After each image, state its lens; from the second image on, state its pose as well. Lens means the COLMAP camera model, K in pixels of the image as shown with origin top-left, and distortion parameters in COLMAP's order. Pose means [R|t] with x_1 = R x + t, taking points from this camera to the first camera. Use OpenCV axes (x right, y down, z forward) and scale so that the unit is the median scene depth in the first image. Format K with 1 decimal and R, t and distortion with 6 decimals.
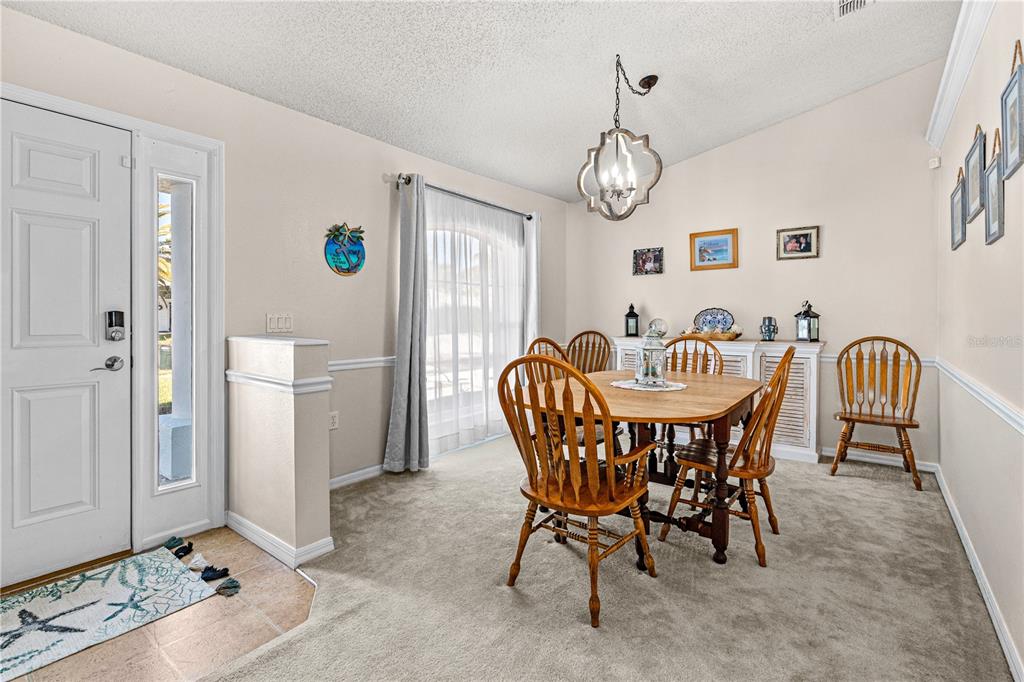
lens RADIAL K [[470.0, 0, 524.7], [0, 470.0, 320.8], [0, 0, 1]] dist [-0.004563, 0.000119]
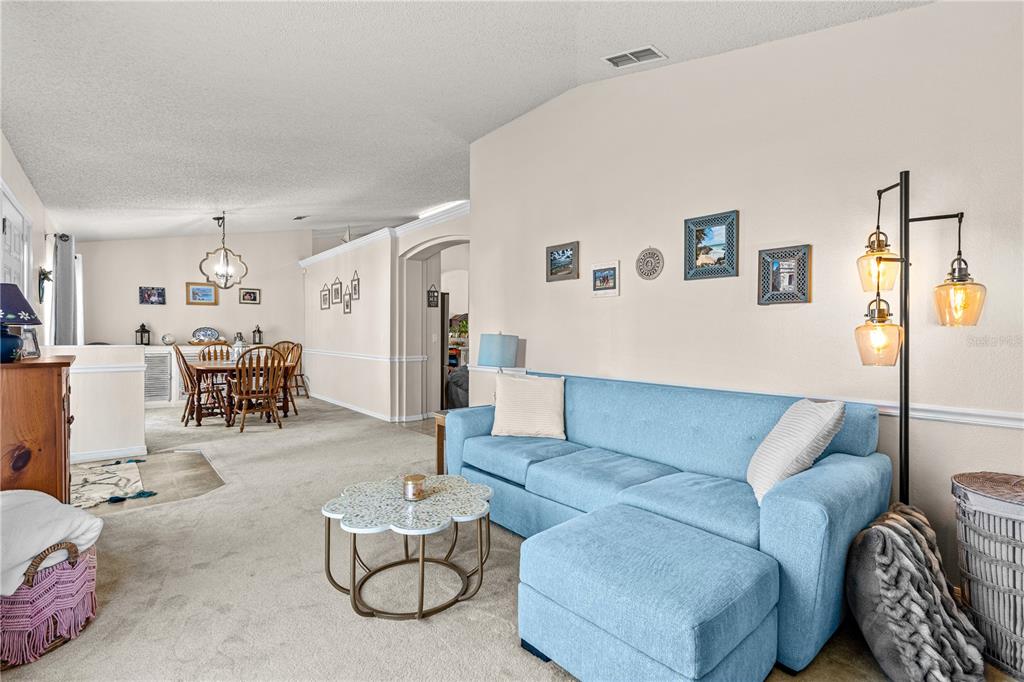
lens RADIAL K [[470.0, 0, 514.8], [0, 470.0, 335.7], [0, 0, 1]] dist [-0.004563, 0.000119]
pose [[0.213910, -0.008293, 0.976818, -1.133017], [0.004334, 0.999962, 0.007540, -0.004699], [-0.976844, 0.002621, 0.213938, -0.542497]]
